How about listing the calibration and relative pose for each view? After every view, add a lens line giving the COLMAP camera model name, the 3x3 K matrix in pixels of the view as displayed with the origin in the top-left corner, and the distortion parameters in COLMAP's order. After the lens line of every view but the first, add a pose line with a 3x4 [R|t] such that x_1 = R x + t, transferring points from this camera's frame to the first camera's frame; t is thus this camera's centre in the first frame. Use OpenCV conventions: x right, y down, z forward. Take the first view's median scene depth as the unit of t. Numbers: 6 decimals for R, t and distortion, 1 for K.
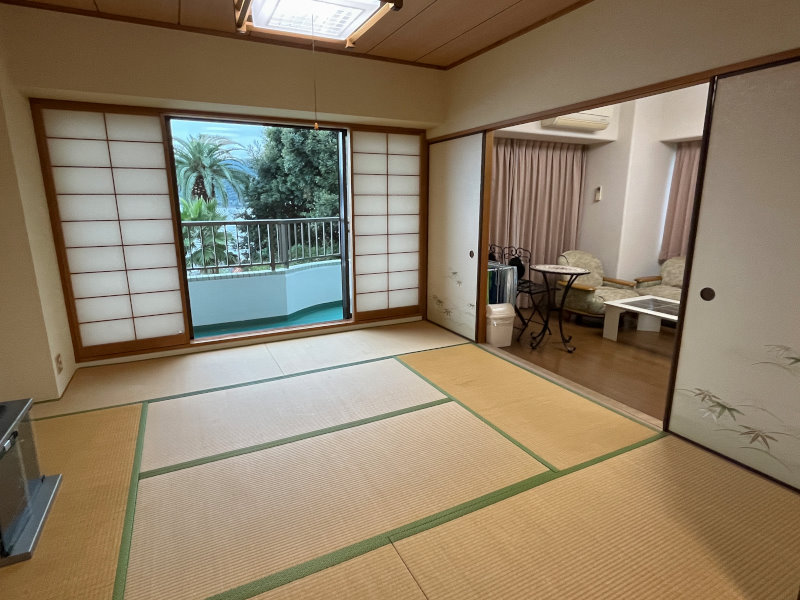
lens RADIAL K [[430.7, 0, 395.3], [0, 430.7, 298.9], [0, 0, 1]] dist [-0.001031, -0.000002]
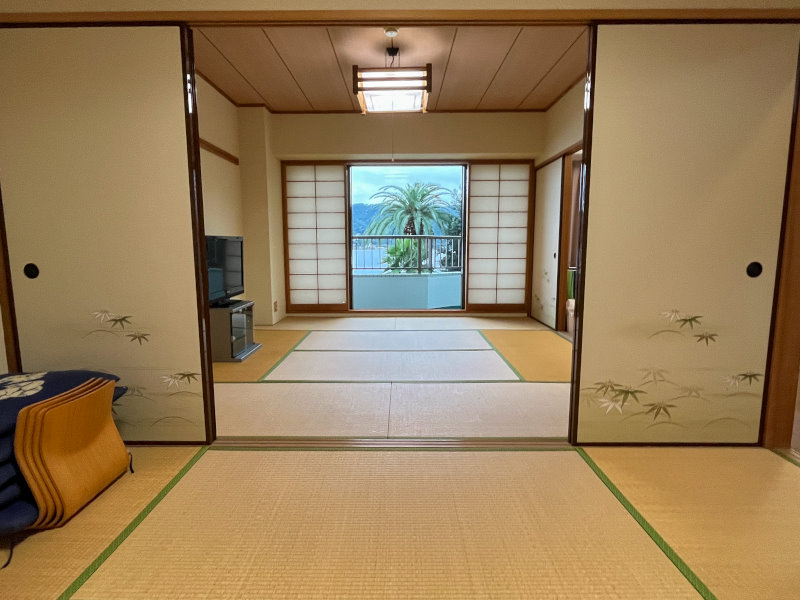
lens RADIAL K [[430.8, 0, 396.2], [0, 430.8, 296.8], [0, 0, 1]] dist [-0.000025, -0.000248]
pose [[0.889814, 0.055447, -0.452942, 0.301259], [-0.100332, 0.992073, -0.075661, 0.132151], [0.445156, 0.112769, 0.888324, -0.230016]]
